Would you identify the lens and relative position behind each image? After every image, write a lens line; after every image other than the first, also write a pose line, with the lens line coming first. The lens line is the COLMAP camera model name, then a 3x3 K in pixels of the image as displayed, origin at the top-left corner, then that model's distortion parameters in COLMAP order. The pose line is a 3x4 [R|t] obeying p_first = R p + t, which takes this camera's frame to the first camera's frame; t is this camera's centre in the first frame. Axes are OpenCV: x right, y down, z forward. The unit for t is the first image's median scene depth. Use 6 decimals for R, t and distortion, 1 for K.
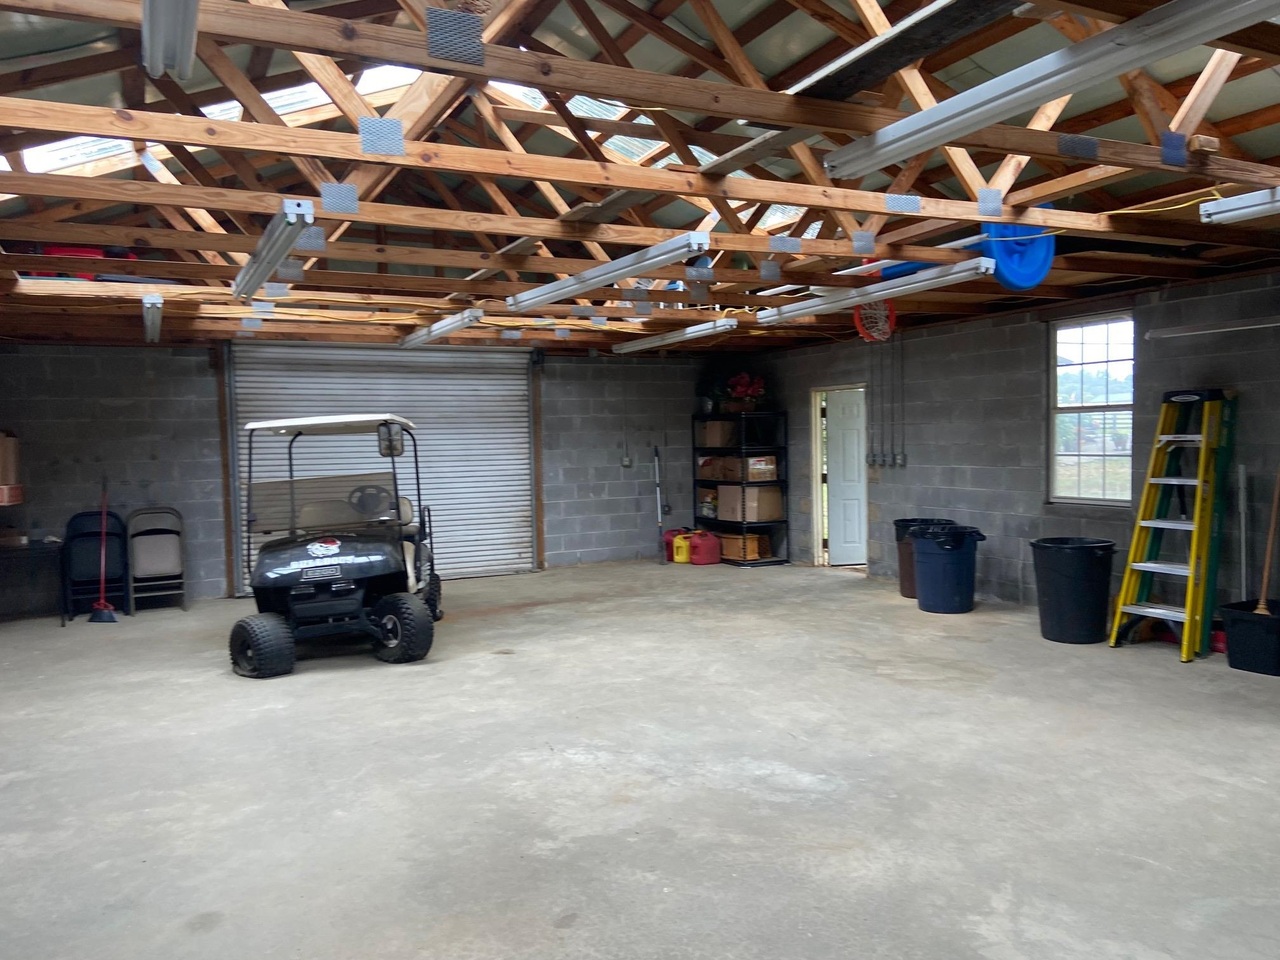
lens RADIAL K [[965.9, 0, 635.3], [0, 965.9, 472.7], [0, 0, 1]] dist [0.141080, -0.175389]
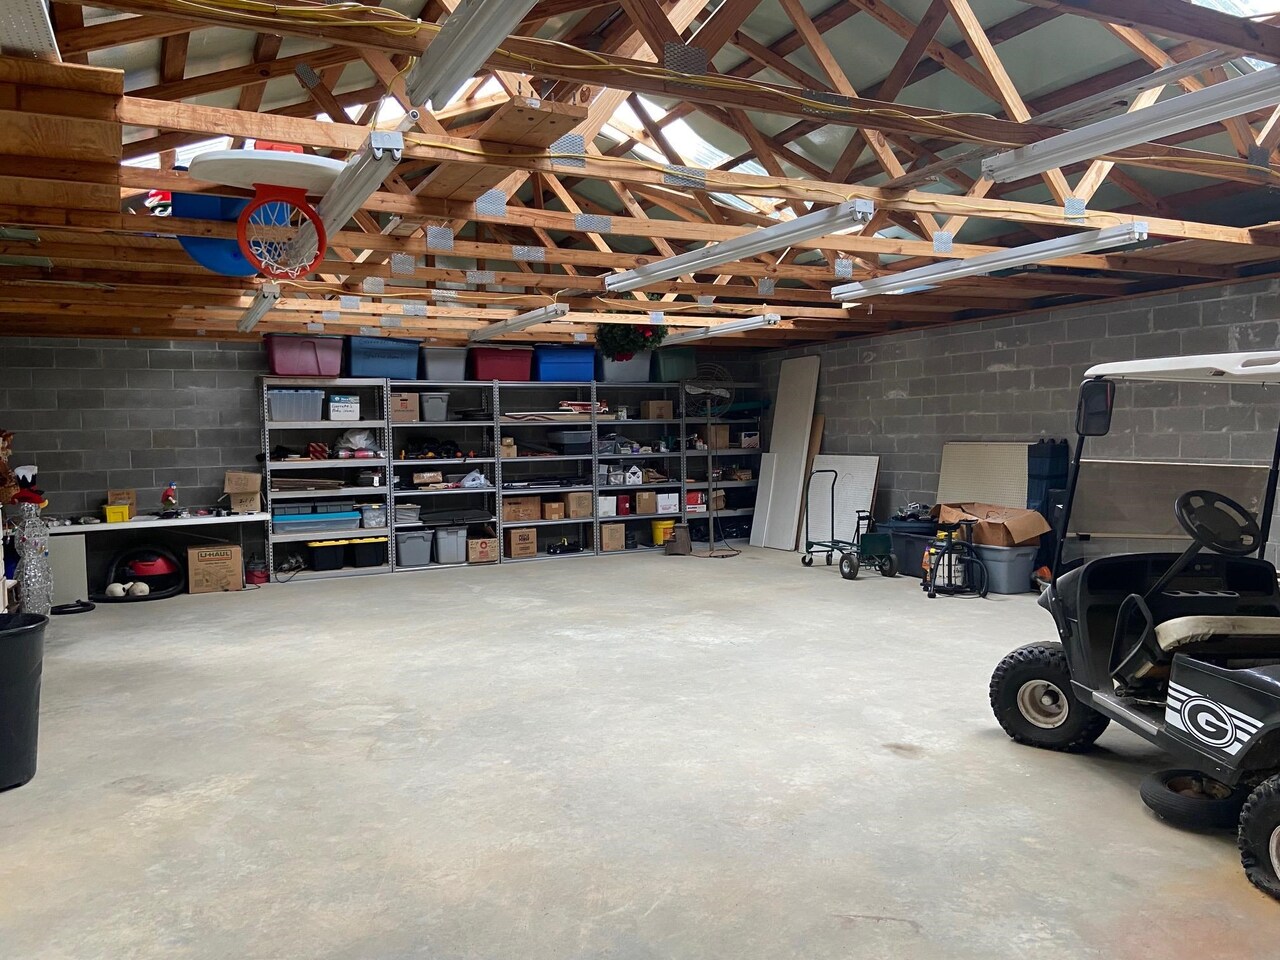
lens RADIAL K [[965.9, 0, 635.3], [0, 965.9, 472.7], [0, 0, 1]] dist [0.141080, -0.175389]
pose [[-0.999018, 0.042233, -0.013362, 0.049522], [0.040935, 0.995469, 0.085823, -0.069242], [0.016926, 0.085192, -0.996221, 1.891689]]
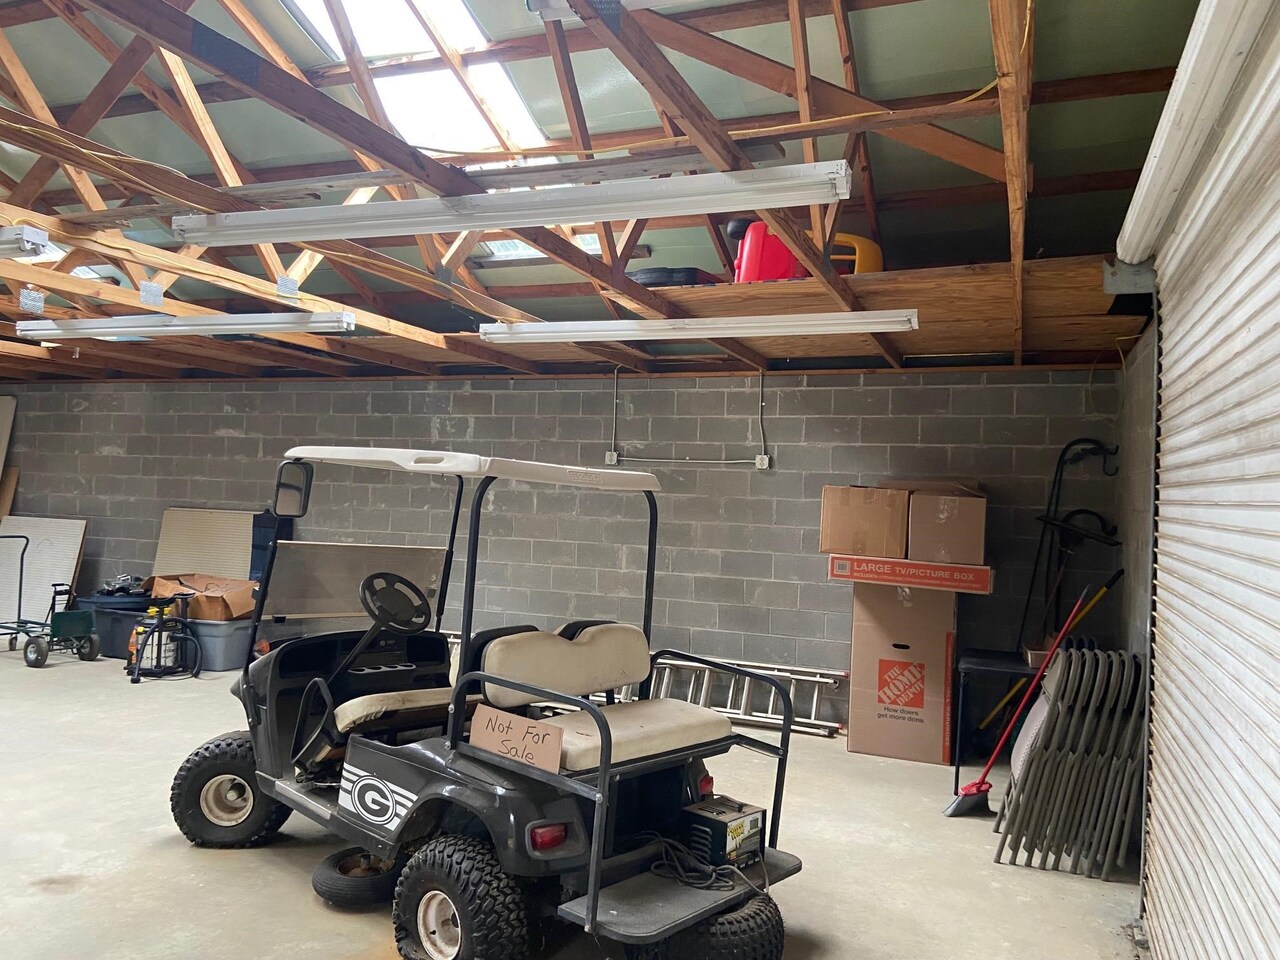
lens RADIAL K [[965.9, 0, 635.3], [0, 965.9, 472.7], [0, 0, 1]] dist [0.141080, -0.175389]
pose [[-0.740978, -0.016477, -0.671328, 0.030133], [-0.045914, 0.998603, 0.026169, -0.074329], [0.669958, 0.050214, -0.740699, 1.883368]]
